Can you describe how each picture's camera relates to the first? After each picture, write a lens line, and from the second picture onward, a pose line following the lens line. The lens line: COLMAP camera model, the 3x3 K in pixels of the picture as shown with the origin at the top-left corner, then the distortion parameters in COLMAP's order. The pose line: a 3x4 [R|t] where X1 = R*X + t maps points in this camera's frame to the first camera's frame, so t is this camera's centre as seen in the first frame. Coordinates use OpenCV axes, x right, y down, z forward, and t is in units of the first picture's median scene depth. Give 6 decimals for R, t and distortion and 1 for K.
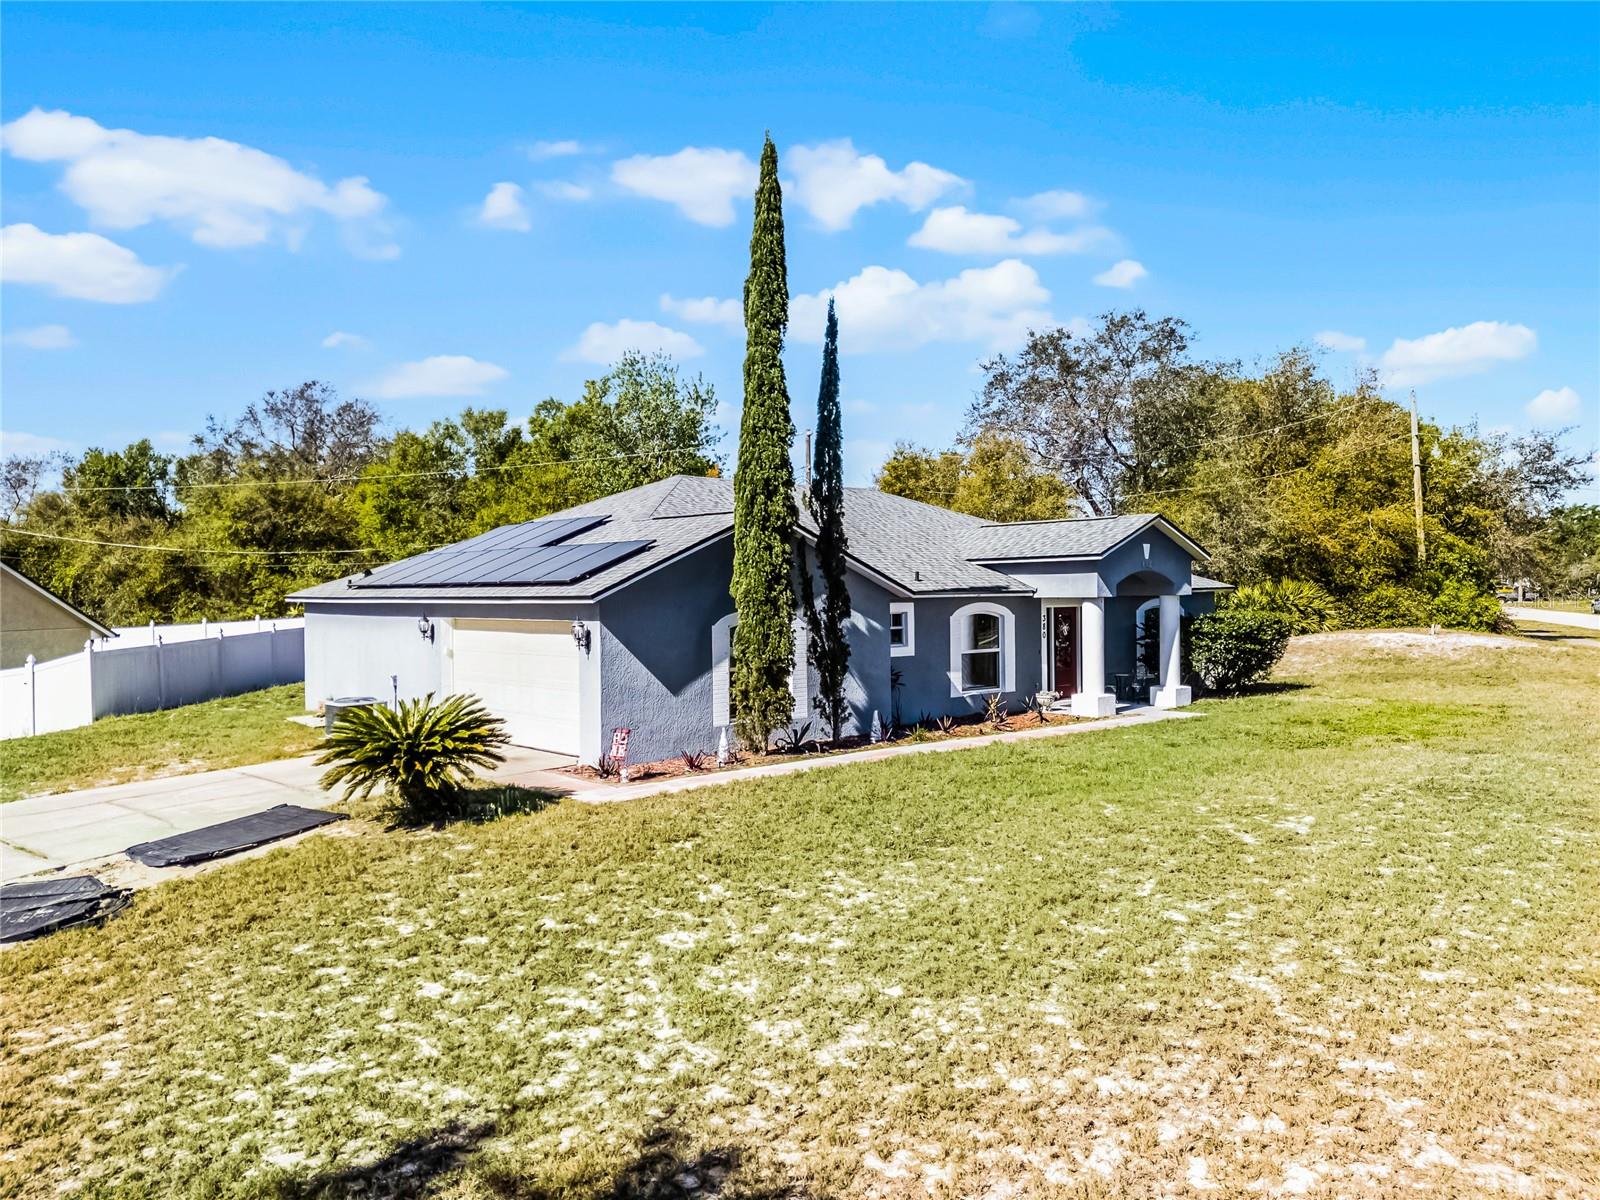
lens RADIAL K [[1172.4, 0, 800.0], [0, 1172.4, 600.0], [0, 0, 1]] dist [0.066224, -0.052510]
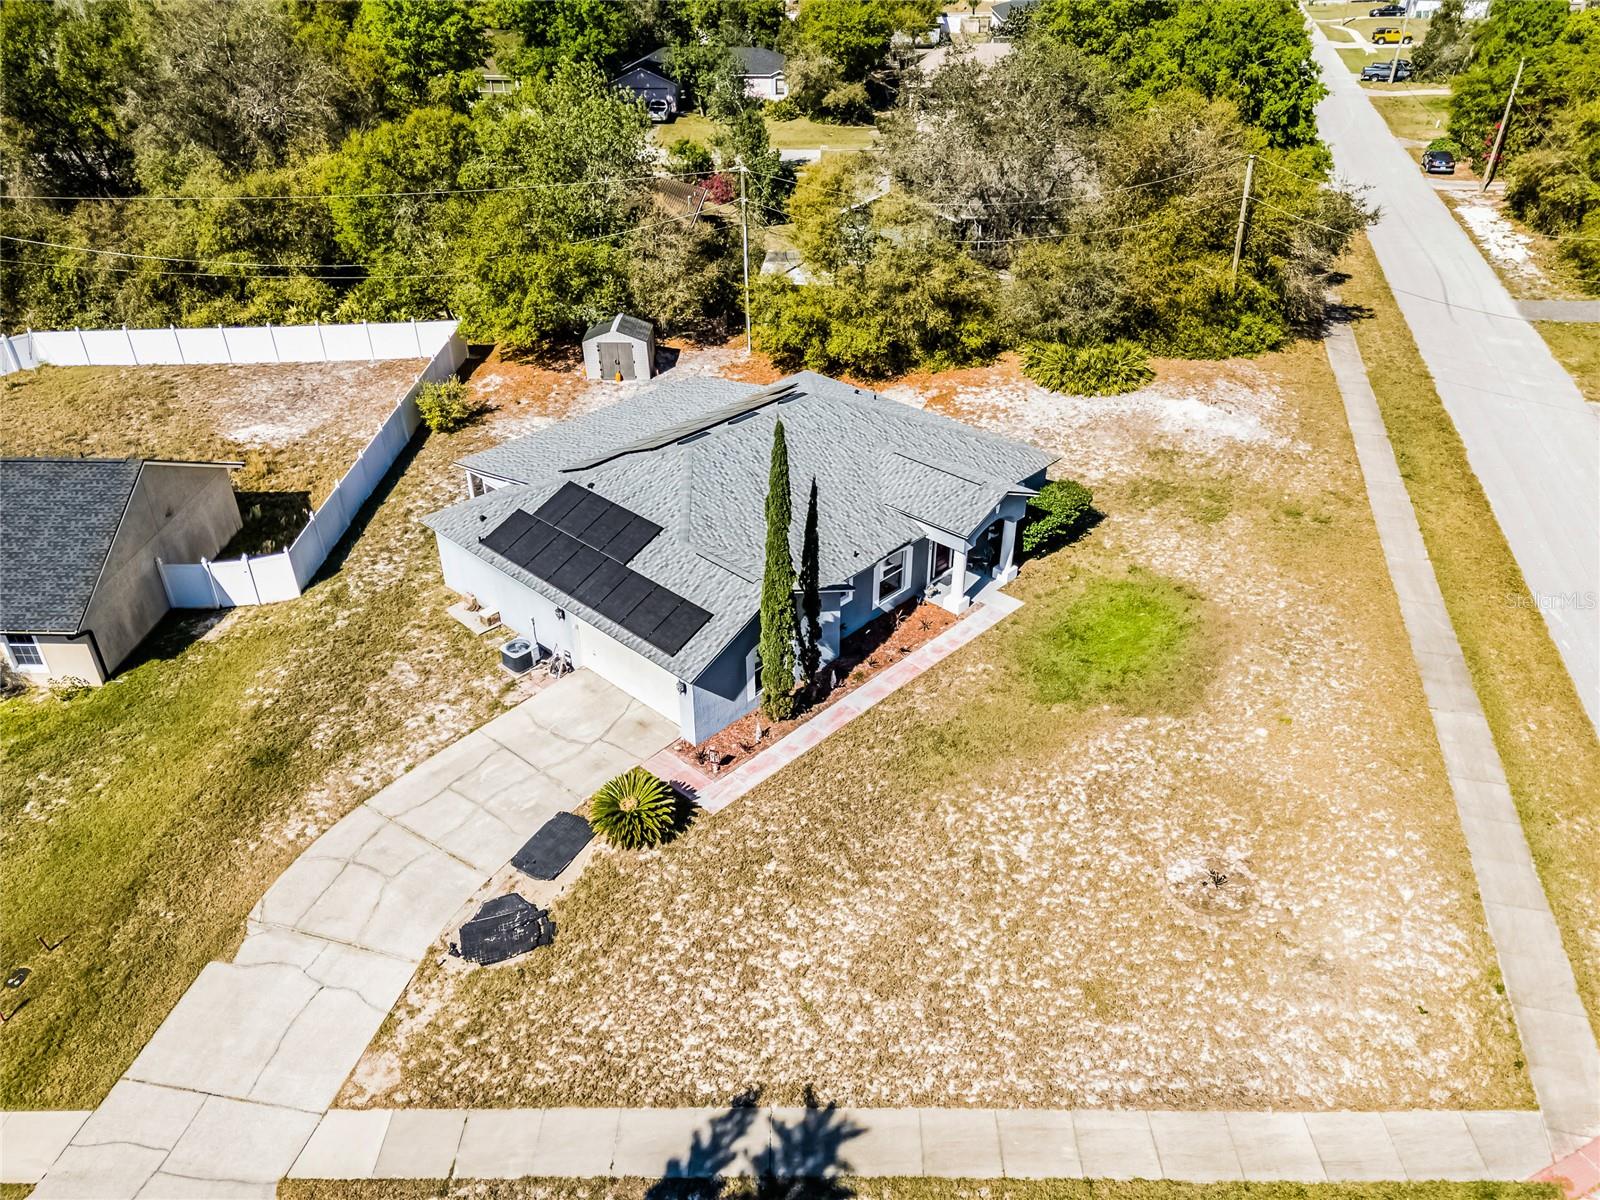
lens RADIAL K [[1172.4, 0, 800.0], [0, 1172.4, 600.0], [0, 0, 1]] dist [0.066224, -0.052510]
pose [[0.995023, -0.039503, 0.091476, -0.152588], [-0.013243, 0.857480, 0.514347, -0.970538], [-0.098757, -0.512999, 0.852690, -0.486039]]
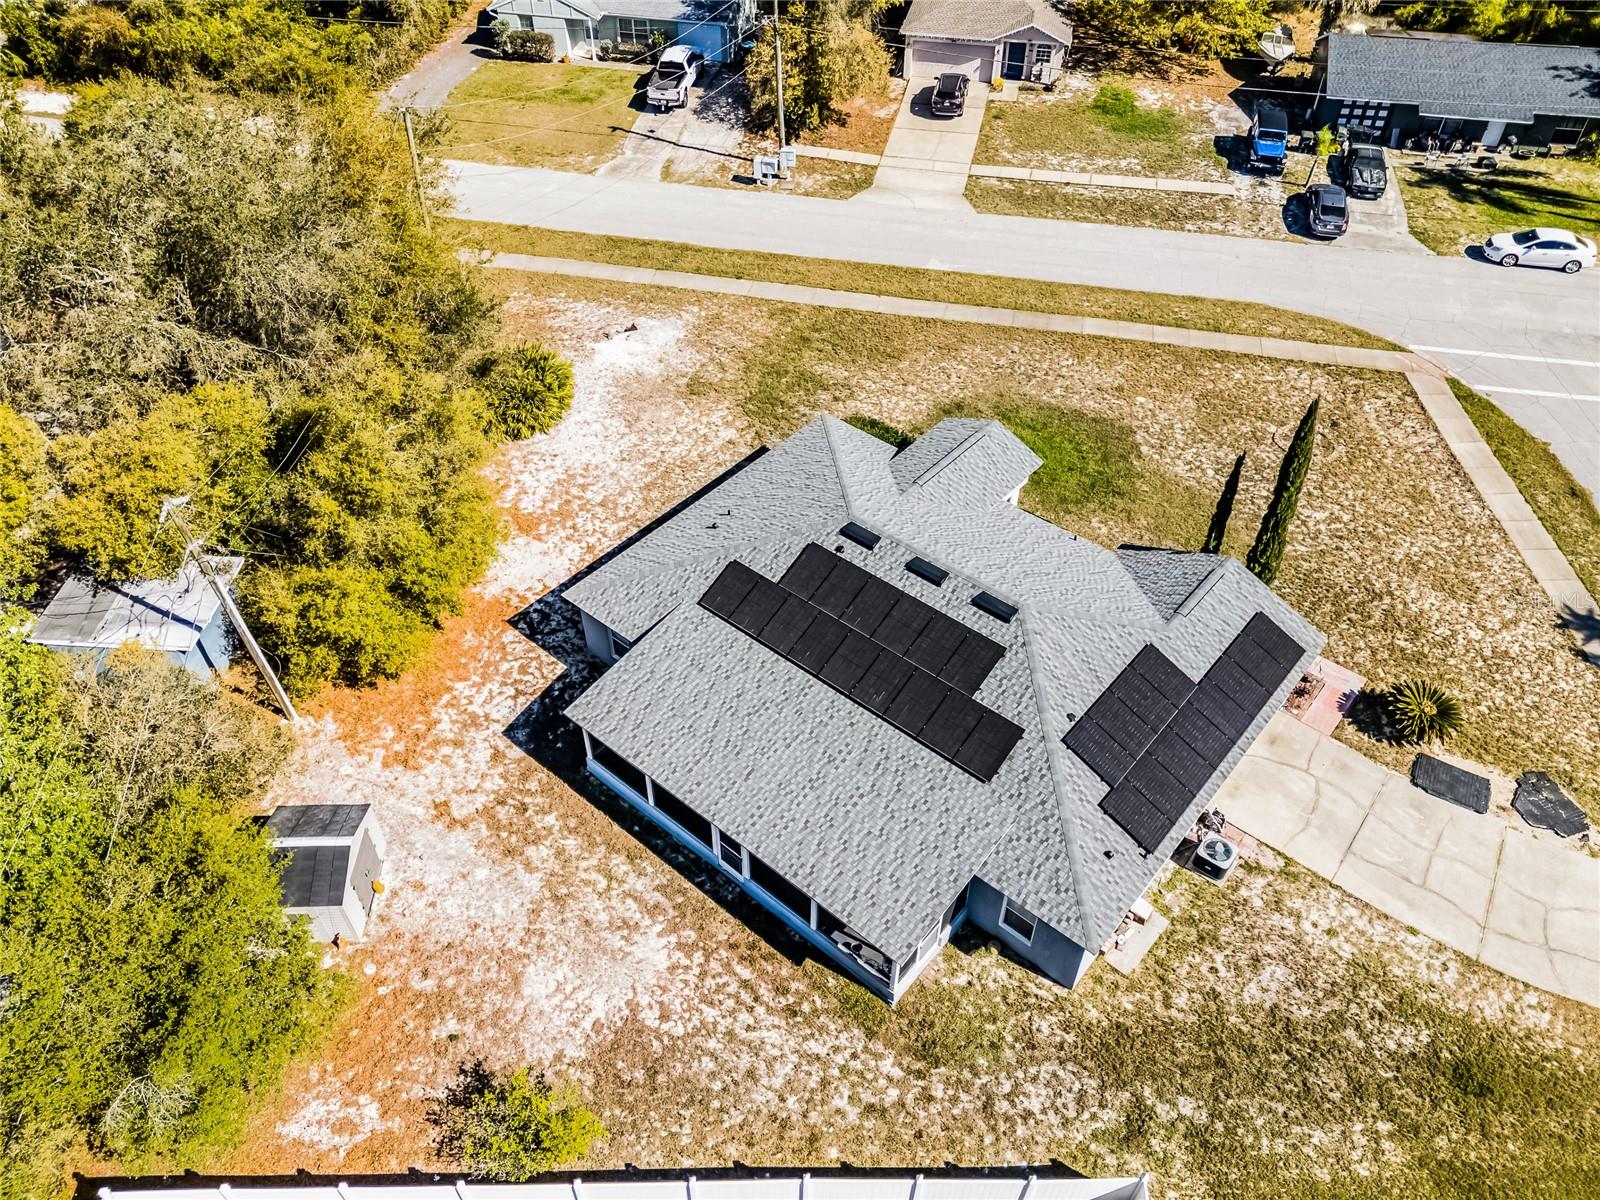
lens RADIAL K [[1172.4, 0, 800.0], [0, 1172.4, 600.0], [0, 0, 1]] dist [0.066224, -0.052510]
pose [[-0.153150, -0.675624, 0.721164, -1.327966], [0.021160, 0.727363, 0.685926, -1.352177], [-0.987976, 0.120310, -0.097100, 1.867580]]
